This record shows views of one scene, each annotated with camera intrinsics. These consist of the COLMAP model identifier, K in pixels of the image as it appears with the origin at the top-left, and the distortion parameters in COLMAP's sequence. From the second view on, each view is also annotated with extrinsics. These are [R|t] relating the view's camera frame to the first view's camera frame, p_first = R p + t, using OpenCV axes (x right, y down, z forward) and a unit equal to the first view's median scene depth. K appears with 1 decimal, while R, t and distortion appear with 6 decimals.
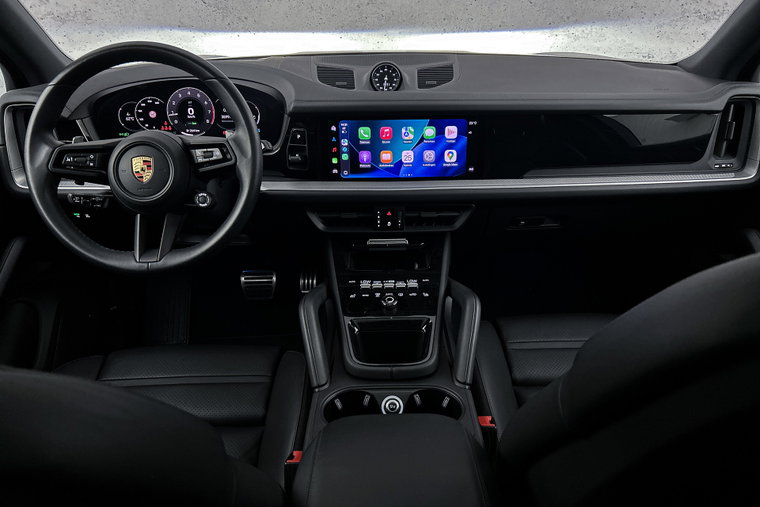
lens RADIAL K [[568.4, 0, 381.9], [0, 568.4, 263.4], [0, 0, 1]] dist [0.082908, -0.109566]
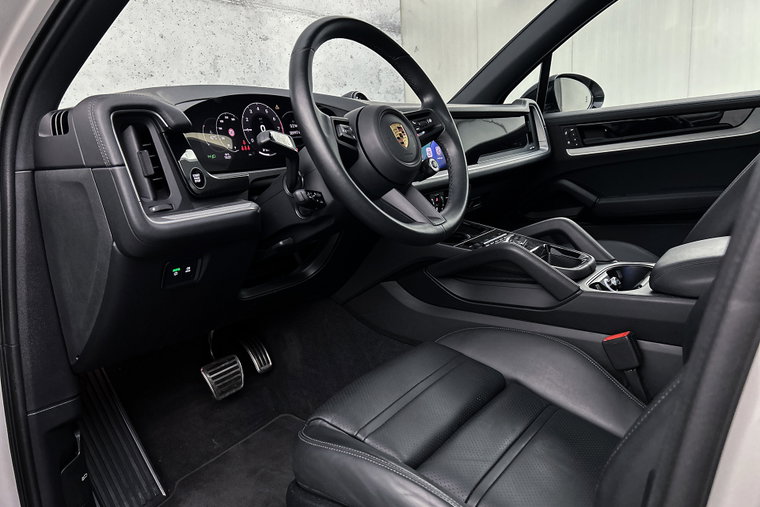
lens RADIAL K [[570.0, 0, 382.5], [0, 570.0, 261.9], [0, 0, 1]] dist [0.046973, -0.055881]
pose [[0.599357, -0.209767, 0.772508, -0.974590], [0.419126, 0.904433, -0.079592, 0.071623], [-0.681986, 0.371482, 0.629997, 0.404903]]
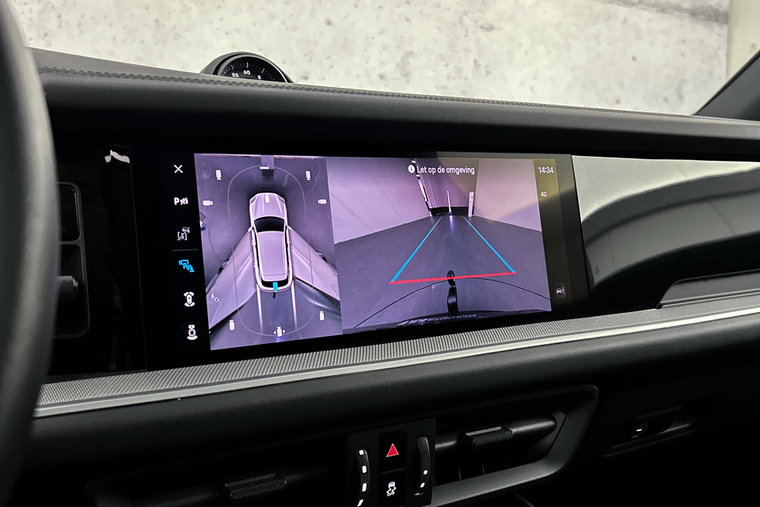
lens RADIAL K [[800.4, 0, 380.0], [0, 800.4, 253.5], [0, 0, 1]] dist [0.151657, -0.396640]
pose [[0.859928, -0.039408, 0.508892, -0.202276], [0.226964, 0.922546, -0.312084, -0.054195], [-0.457177, 0.383870, 0.802267, 0.638408]]
